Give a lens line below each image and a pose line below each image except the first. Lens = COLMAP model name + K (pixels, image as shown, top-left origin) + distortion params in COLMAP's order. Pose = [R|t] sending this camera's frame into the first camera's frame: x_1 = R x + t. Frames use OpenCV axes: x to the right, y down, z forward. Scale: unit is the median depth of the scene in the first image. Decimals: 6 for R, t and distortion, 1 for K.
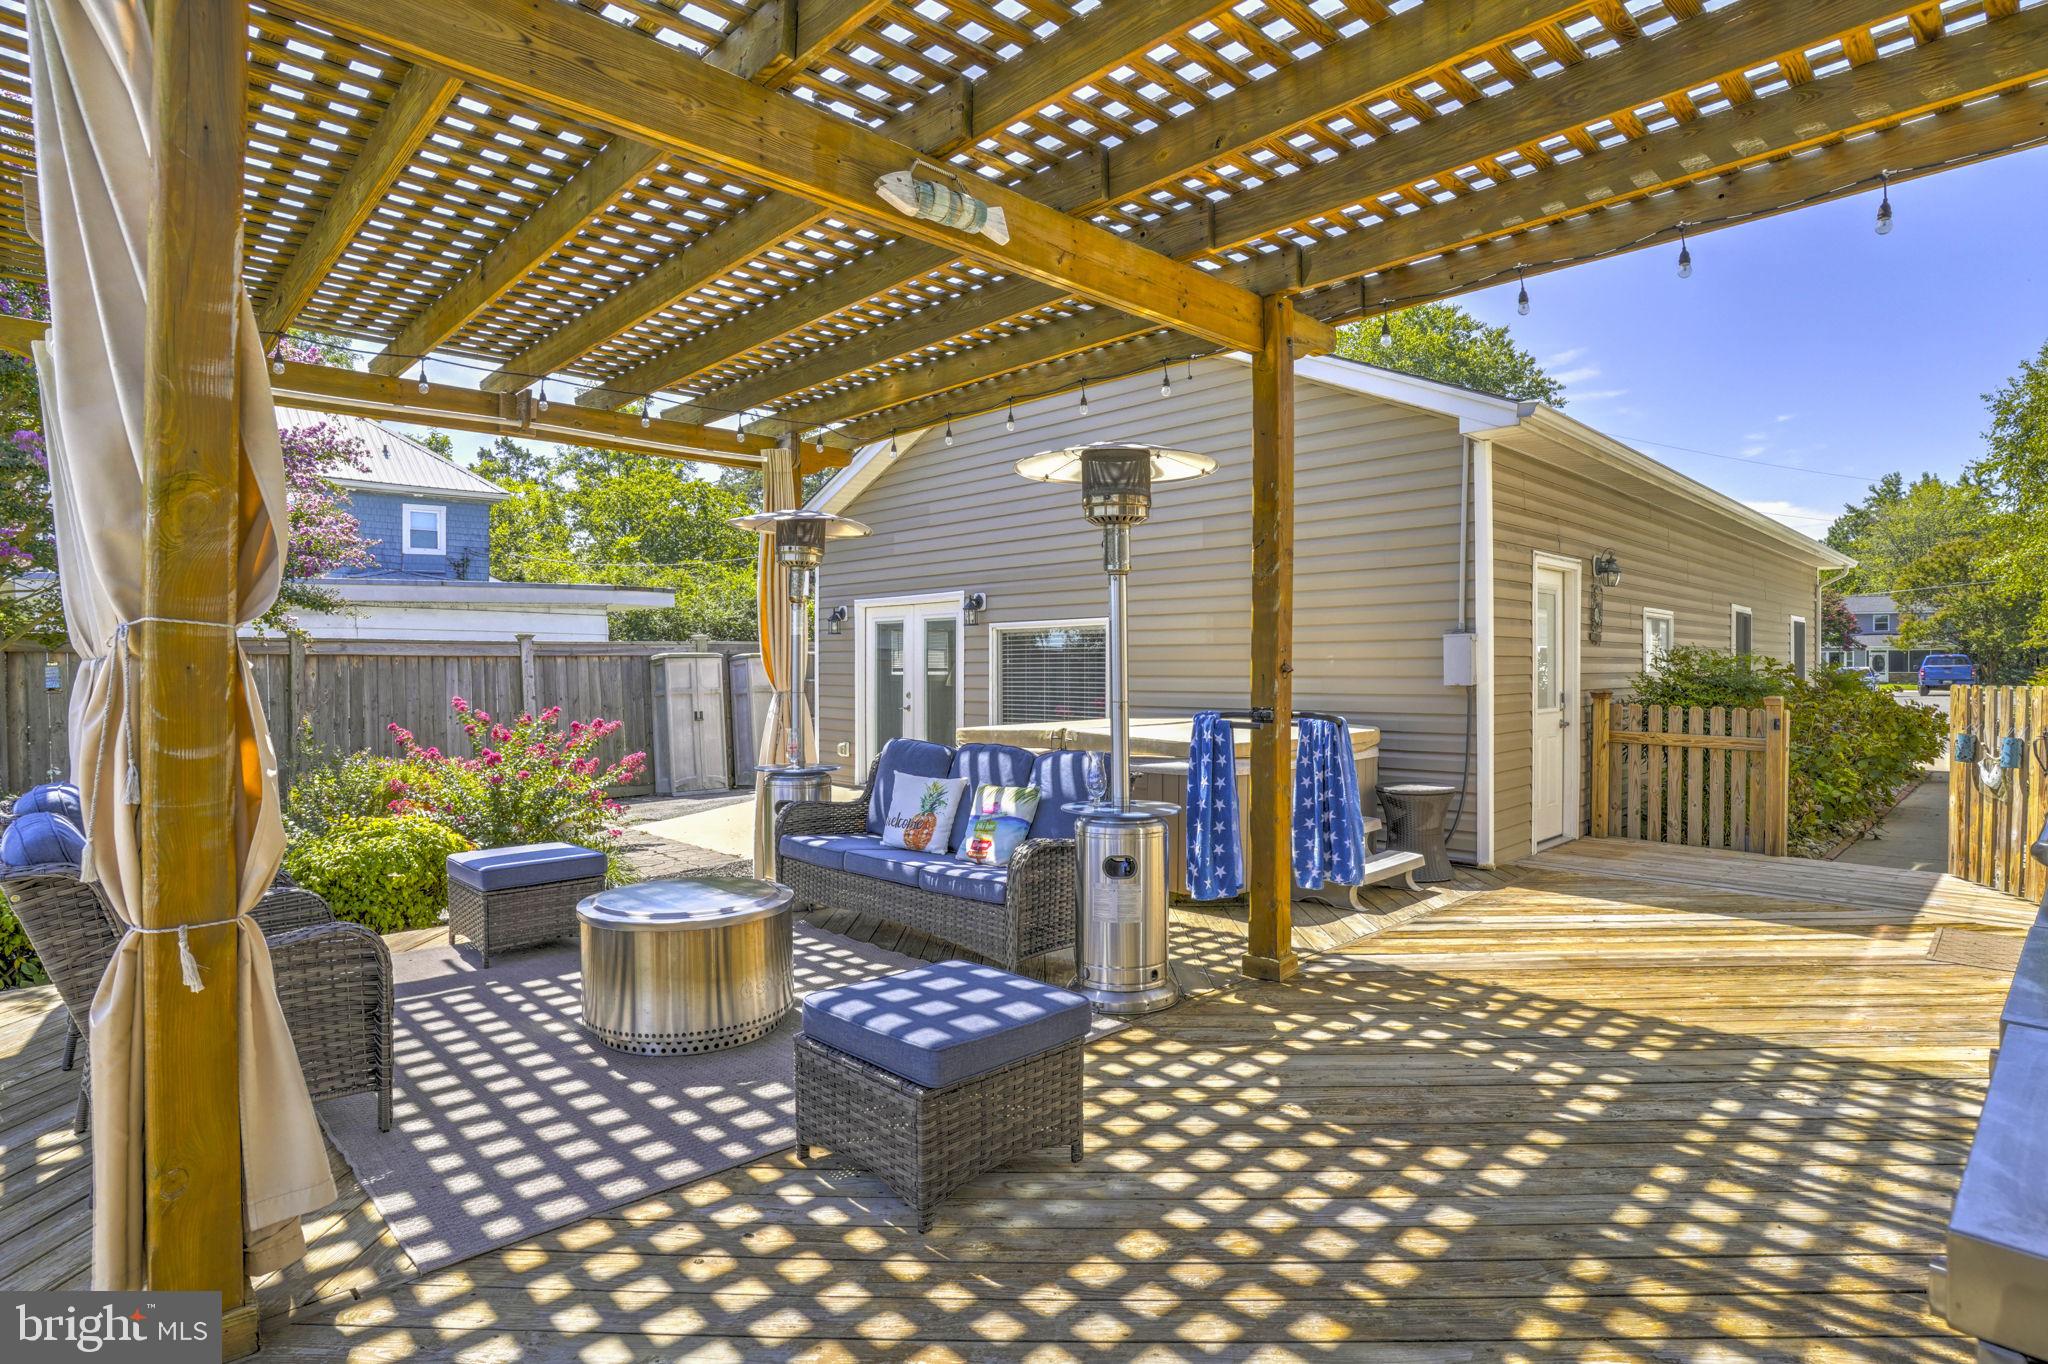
lens RADIAL K [[1055.6, 0, 1025.7], [0, 1055.6, 668.0], [0, 0, 1]] dist [-0.027944, 0.003689]
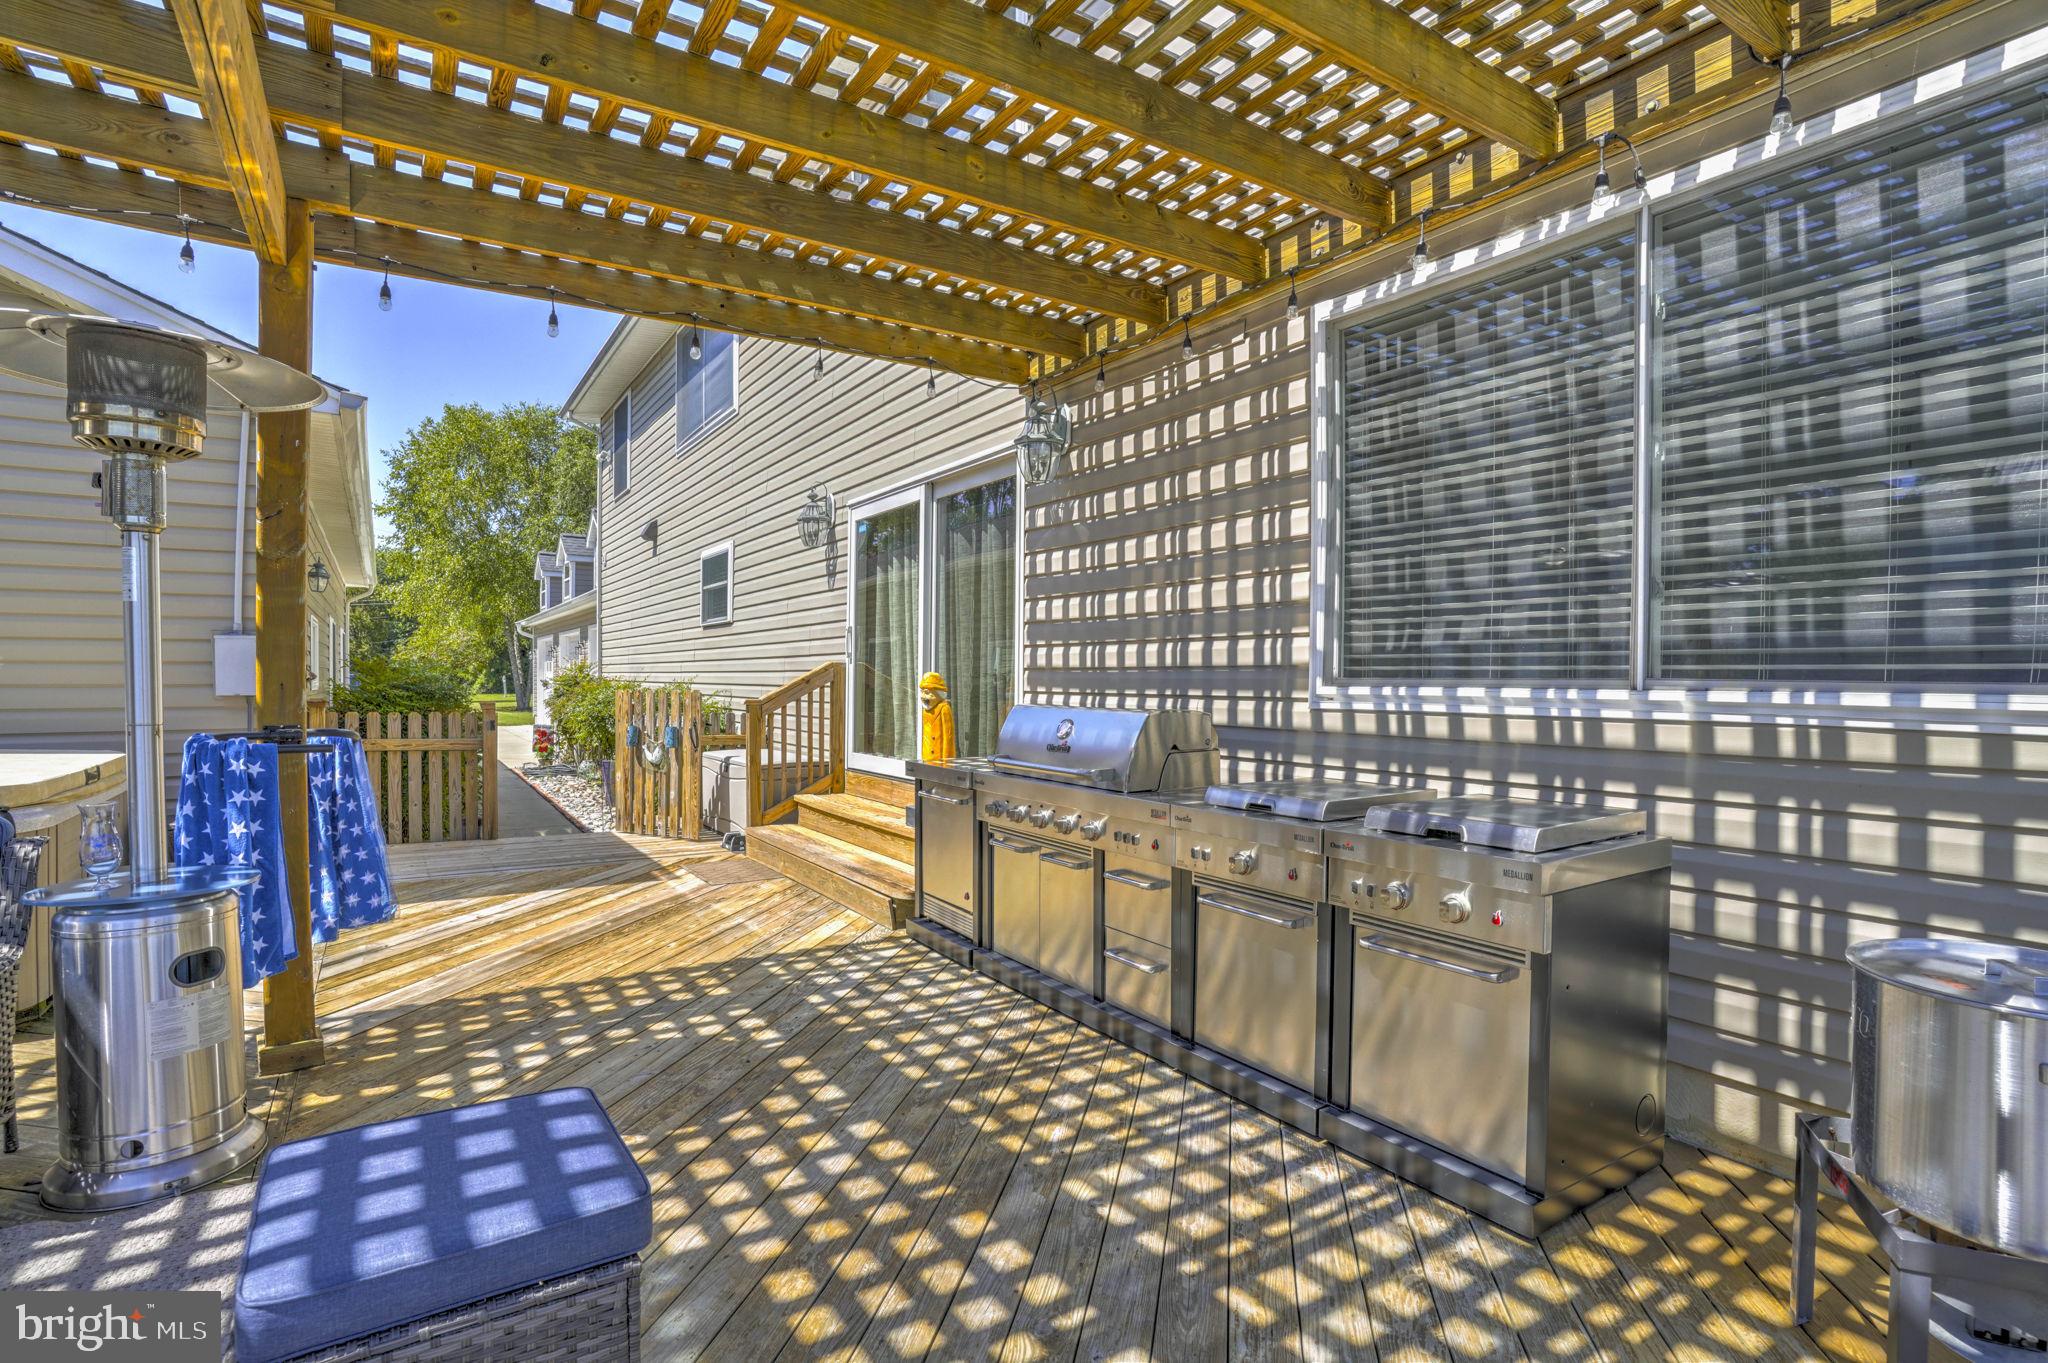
lens RADIAL K [[990.6, 0, 1030.8], [0, 990.6, 702.6], [0, 0, 1]] dist [-0.039862, 0.000768]
pose [[0.199939, -0.018571, 0.979632, -0.467114], [-0.008725, 0.999747, 0.020733, 0.001232], [-0.979770, -0.012693, 0.199726, 0.408815]]
